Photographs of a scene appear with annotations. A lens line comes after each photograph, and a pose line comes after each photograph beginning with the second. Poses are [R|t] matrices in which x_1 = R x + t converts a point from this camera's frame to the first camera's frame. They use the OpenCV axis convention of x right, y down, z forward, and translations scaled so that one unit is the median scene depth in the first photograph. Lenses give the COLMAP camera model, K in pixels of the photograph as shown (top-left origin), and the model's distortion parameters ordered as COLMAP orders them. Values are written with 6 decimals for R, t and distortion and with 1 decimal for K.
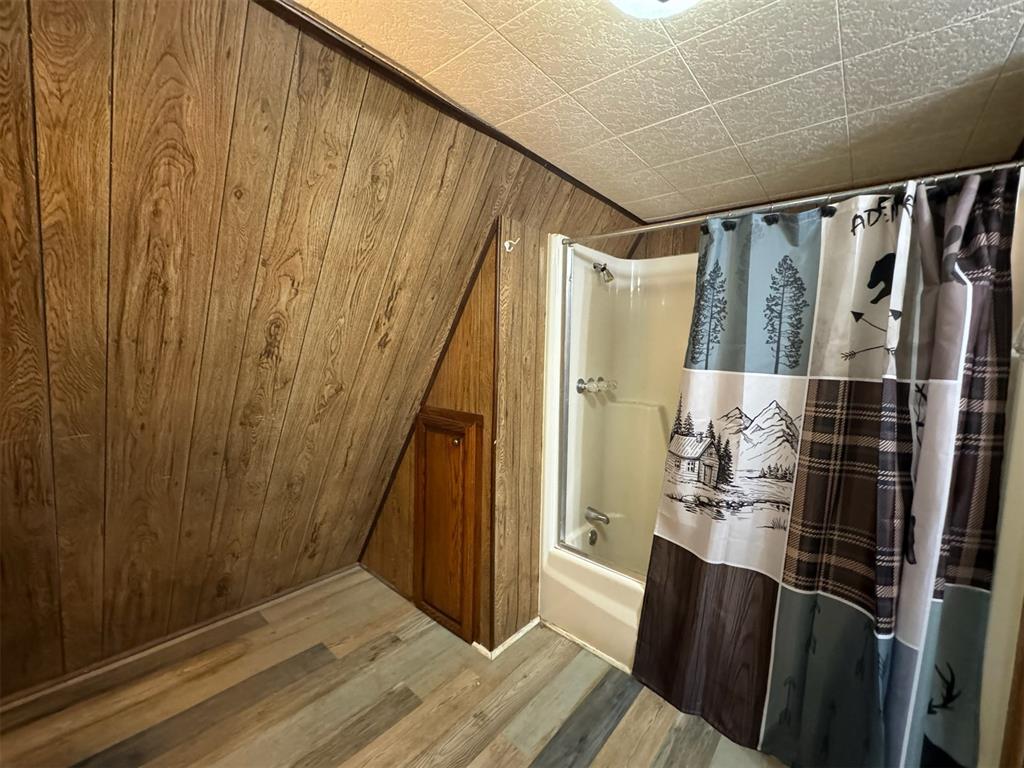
lens RADIAL K [[413.9, 0, 512.0], [0, 413.9, 384.0], [0, 0, 1]] dist [-0.002433, -0.000109]
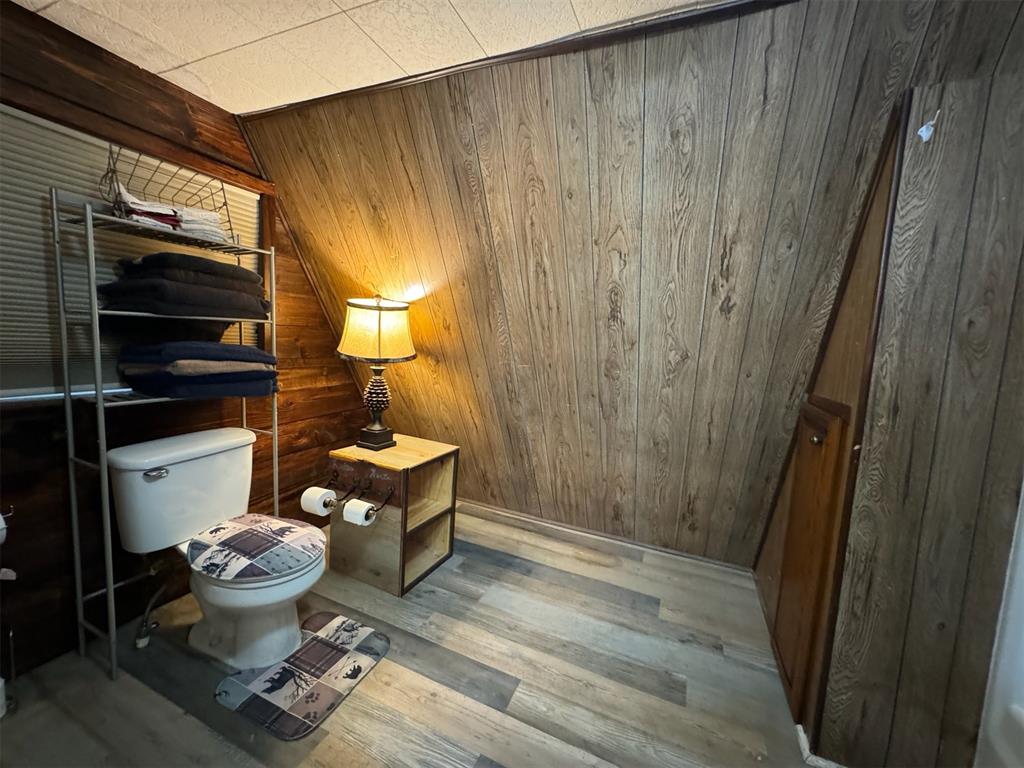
lens RADIAL K [[410.2, 0, 512.8], [0, 410.2, 383.8], [0, 0, 1]] dist [-0.002676, 0.000669]
pose [[0.305222, 0.090002, -0.948018, 0.471102], [-0.130338, 0.990103, 0.052034, 0.091834], [0.943319, 0.107681, 0.313932, 0.319260]]
